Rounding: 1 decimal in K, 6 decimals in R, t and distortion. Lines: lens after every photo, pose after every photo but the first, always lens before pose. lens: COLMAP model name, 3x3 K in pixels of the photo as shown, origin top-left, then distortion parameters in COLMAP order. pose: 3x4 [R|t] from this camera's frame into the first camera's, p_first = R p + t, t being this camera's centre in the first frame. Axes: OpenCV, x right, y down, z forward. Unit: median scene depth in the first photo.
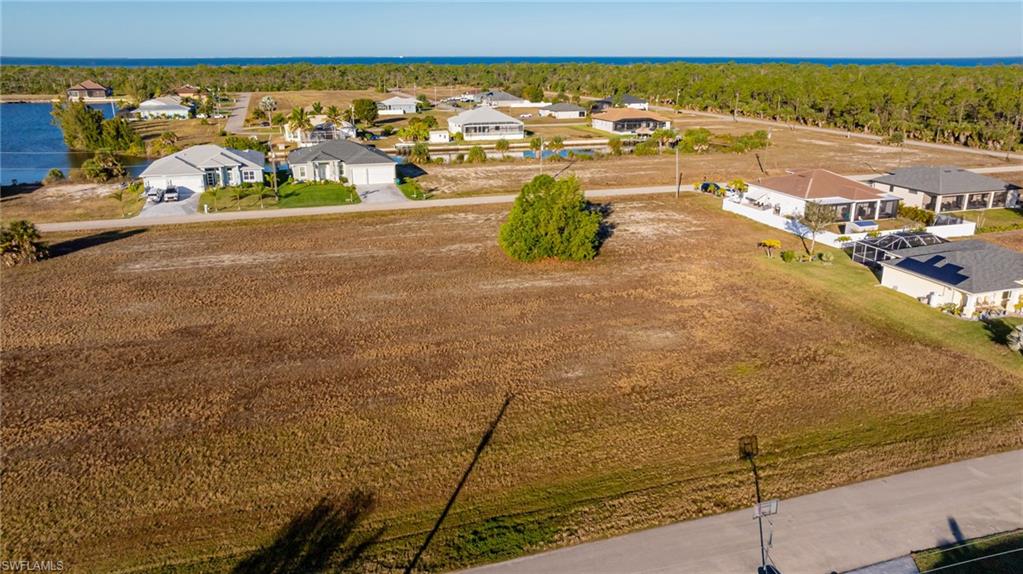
lens RADIAL K [[729.5, 0, 511.5], [0, 729.5, 287.0], [0, 0, 1]] dist [-0.025136, 0.006390]
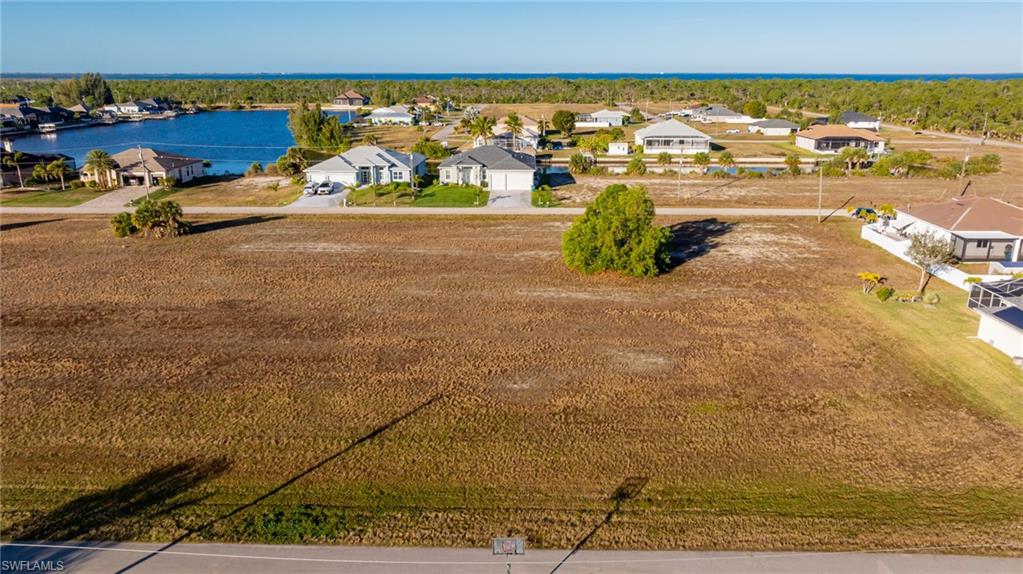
lens RADIAL K [[729.5, 0, 511.5], [0, 729.5, 287.0], [0, 0, 1]] dist [-0.025136, 0.006390]
pose [[0.942219, 0.093956, -0.321553, 0.160763], [-0.100482, 0.994932, -0.003721, -0.001948], [0.319574, 0.035817, 0.946884, 0.038340]]
